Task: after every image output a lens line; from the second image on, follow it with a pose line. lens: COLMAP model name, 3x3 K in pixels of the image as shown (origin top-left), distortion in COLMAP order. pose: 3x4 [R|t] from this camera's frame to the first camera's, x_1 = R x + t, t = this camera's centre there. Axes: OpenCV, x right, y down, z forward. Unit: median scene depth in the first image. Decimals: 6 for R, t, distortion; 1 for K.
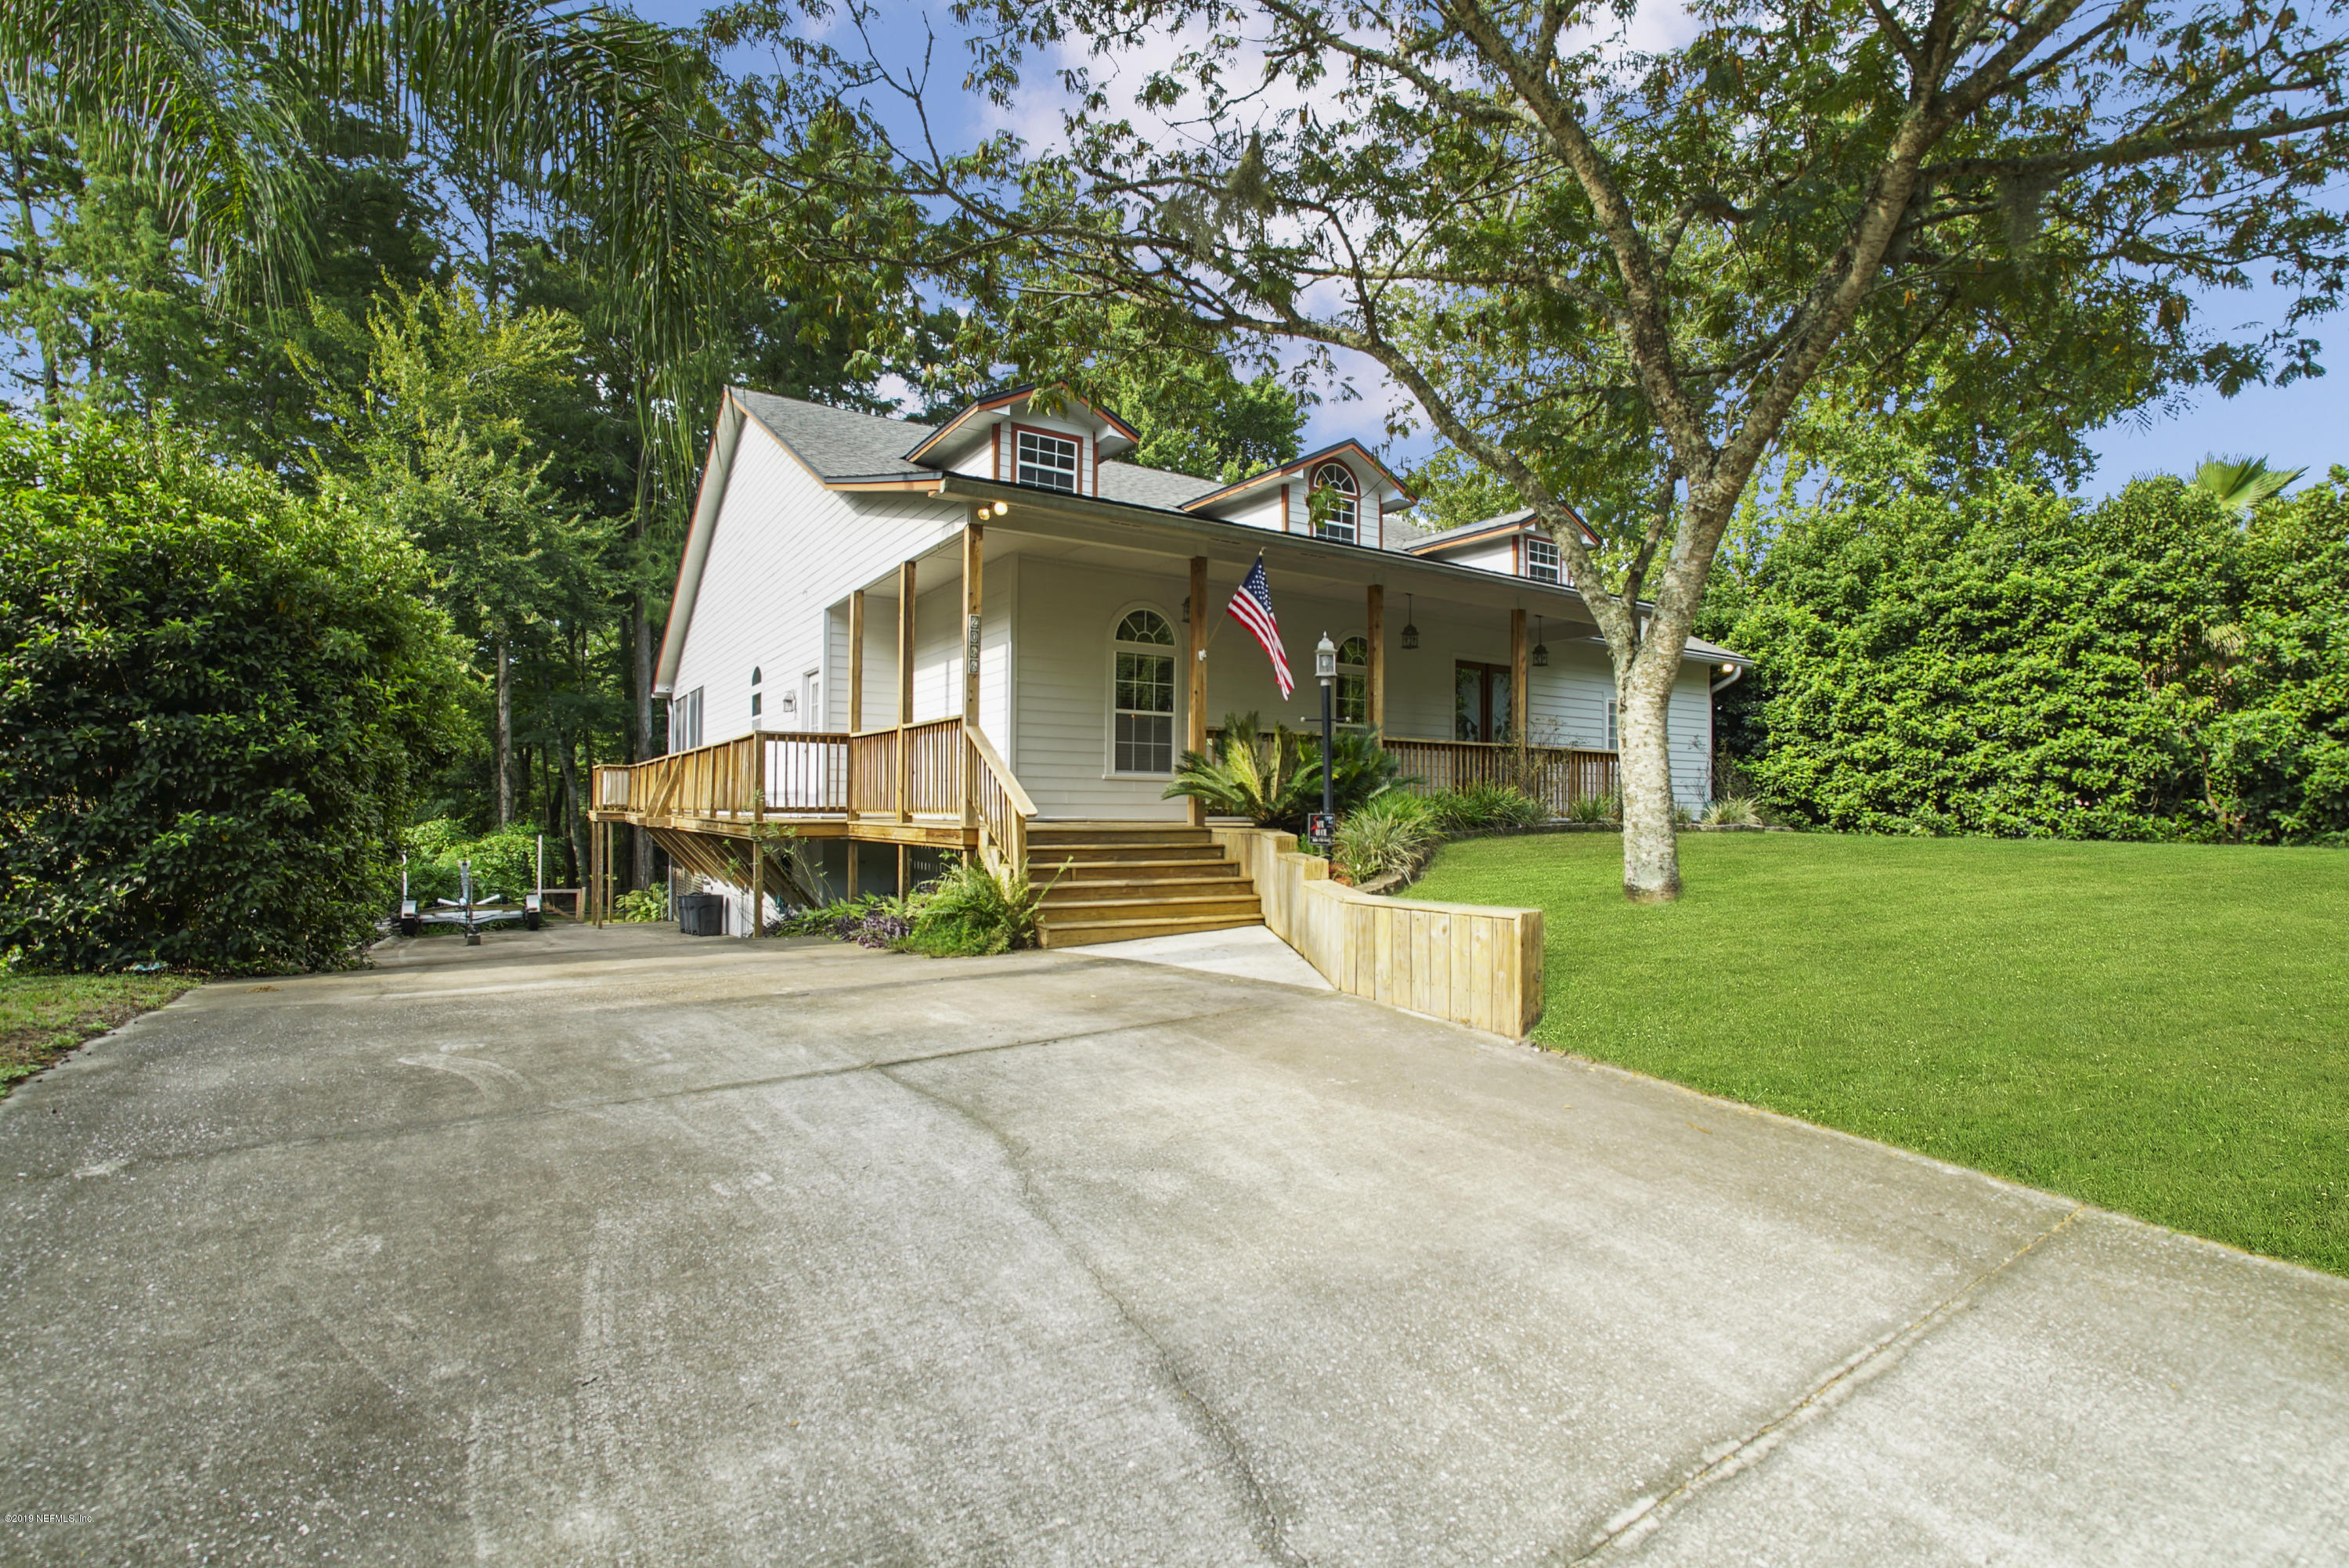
lens RADIAL K [[1062.9, 0, 1171.3], [0, 1062.9, 794.9], [0, 0, 1]] dist [0.002136, 0.000198]
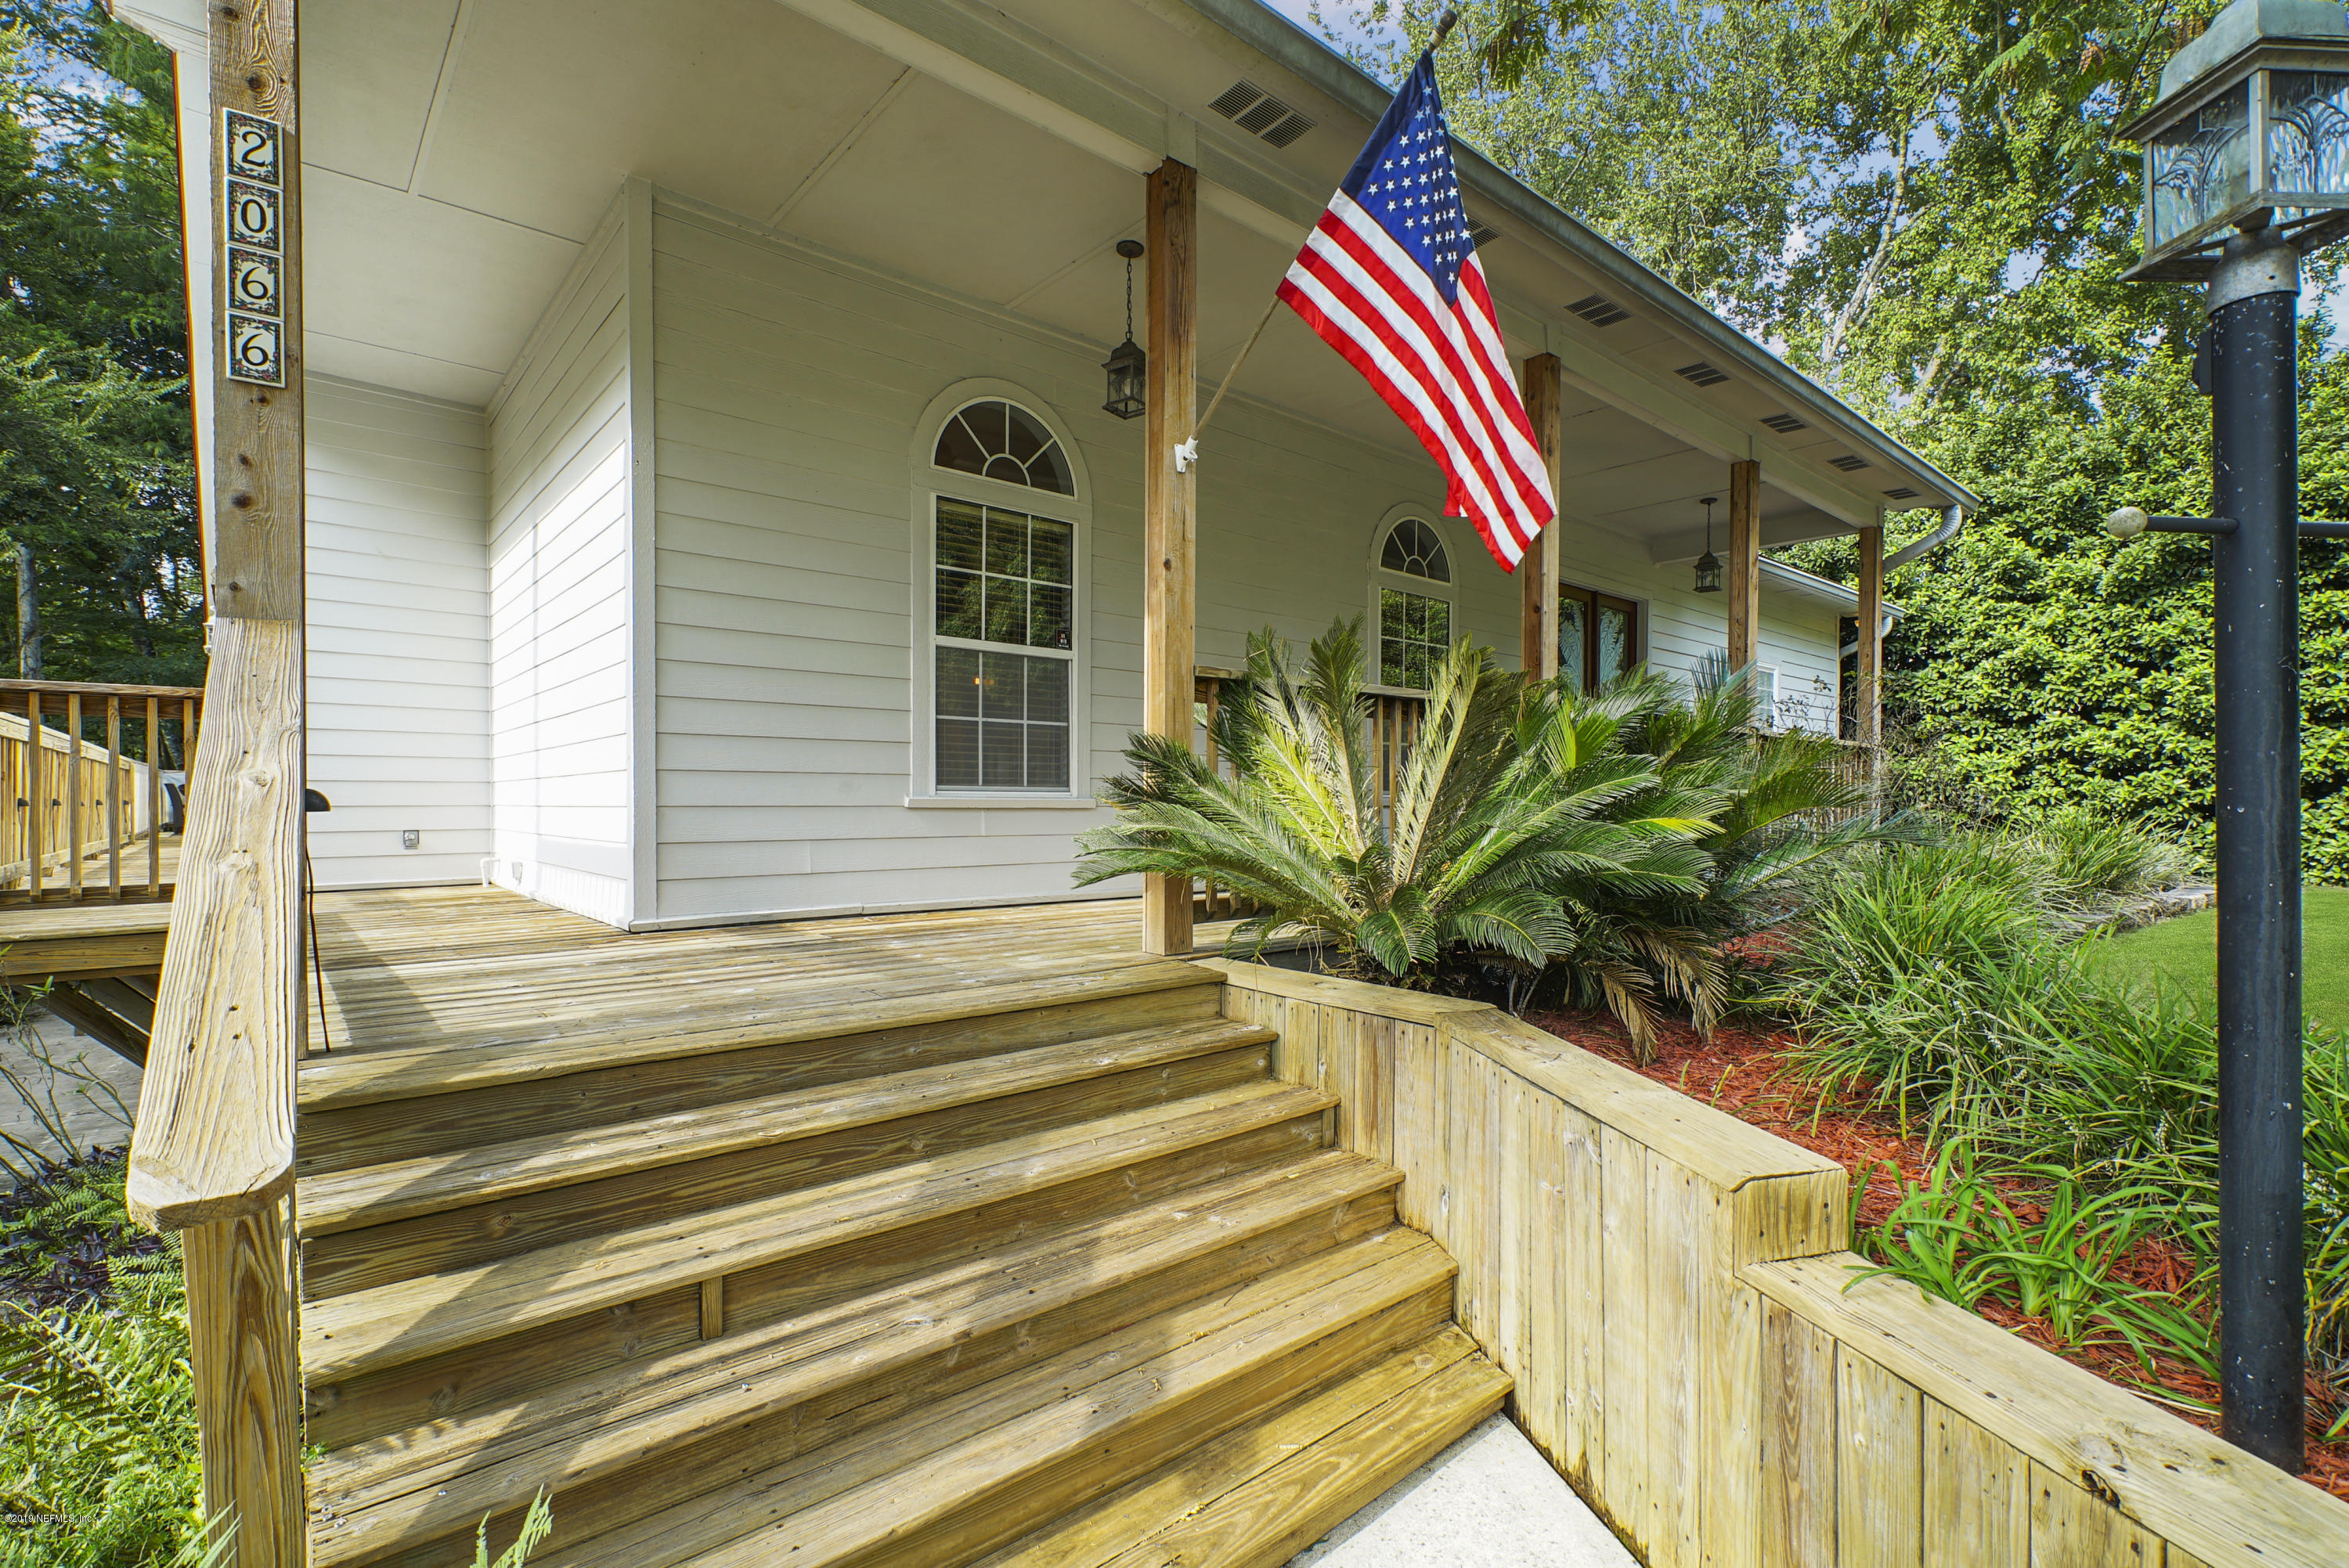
lens RADIAL K [[1062.9, 0, 1171.3], [0, 1062.9, 794.9], [0, 0, 1]] dist [0.002136, 0.000198]
pose [[0.989497, -0.005119, 0.144464, -0.021492], [0.003976, 0.999958, 0.008199, -0.022110], [-0.144500, -0.007539, 0.989476, 0.571874]]
